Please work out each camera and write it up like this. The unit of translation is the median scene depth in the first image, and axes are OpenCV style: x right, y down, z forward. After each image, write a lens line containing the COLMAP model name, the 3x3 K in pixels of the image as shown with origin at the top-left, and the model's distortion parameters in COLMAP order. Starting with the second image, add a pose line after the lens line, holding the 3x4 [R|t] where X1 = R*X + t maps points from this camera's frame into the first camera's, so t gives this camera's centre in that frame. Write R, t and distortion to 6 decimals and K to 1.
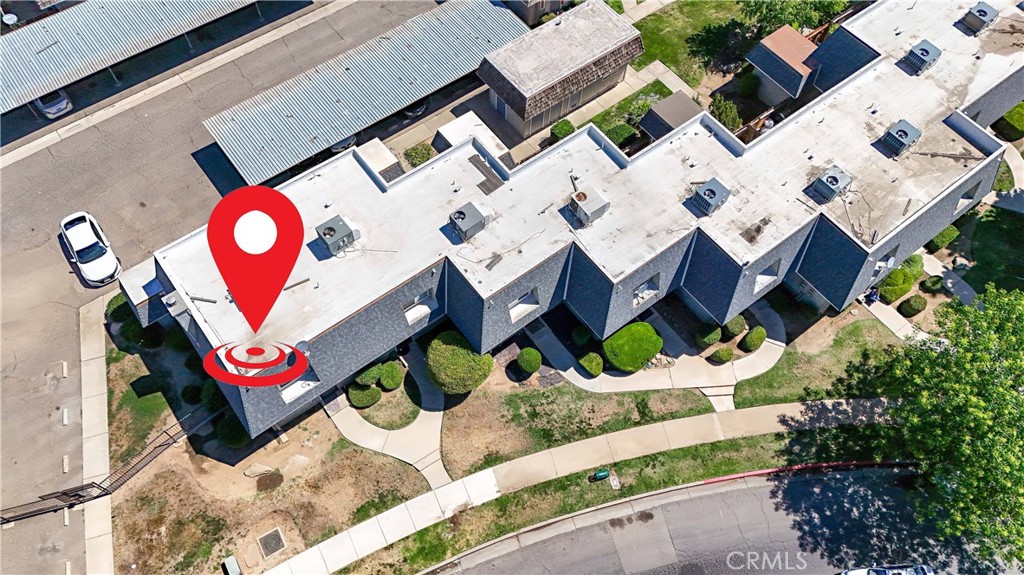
lens RADIAL K [[749.0, 0, 512.1], [0, 749.0, 284.0], [0, 0, 1]] dist [0.097474, -0.096384]
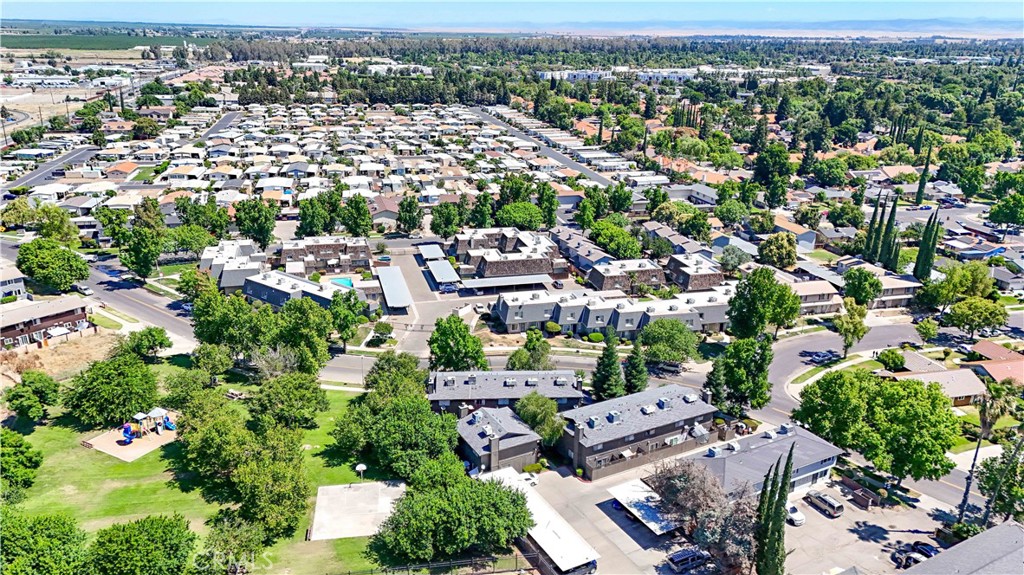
lens RADIAL K [[749.0, 0, 512.1], [0, 749.0, 284.0], [0, 0, 1]] dist [0.097474, -0.096384]
pose [[0.923894, 0.115195, -0.364898, 1.214386], [-0.332771, 0.712646, -0.617575, 2.589268], [0.188902, 0.692001, 0.696743, -2.131403]]
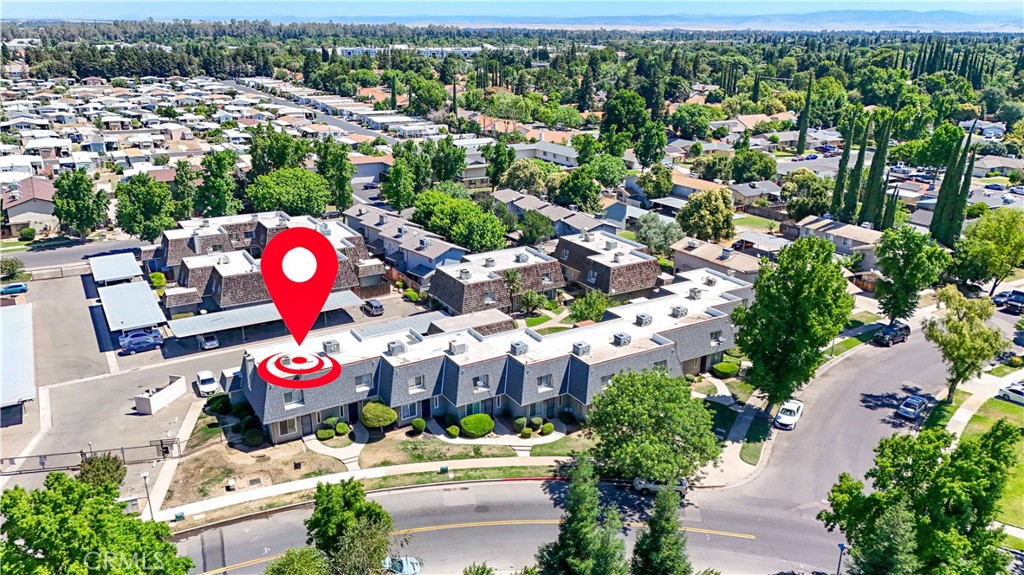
lens RADIAL K [[749.0, 0, 512.1], [0, 749.0, 284.0], [0, 0, 1]] dist [0.097474, -0.096384]
pose [[0.994308, 0.022572, -0.104126, 0.443172], [-0.086913, 0.737118, -0.670152, 1.083596], [0.061627, 0.675387, 0.734884, -0.574238]]
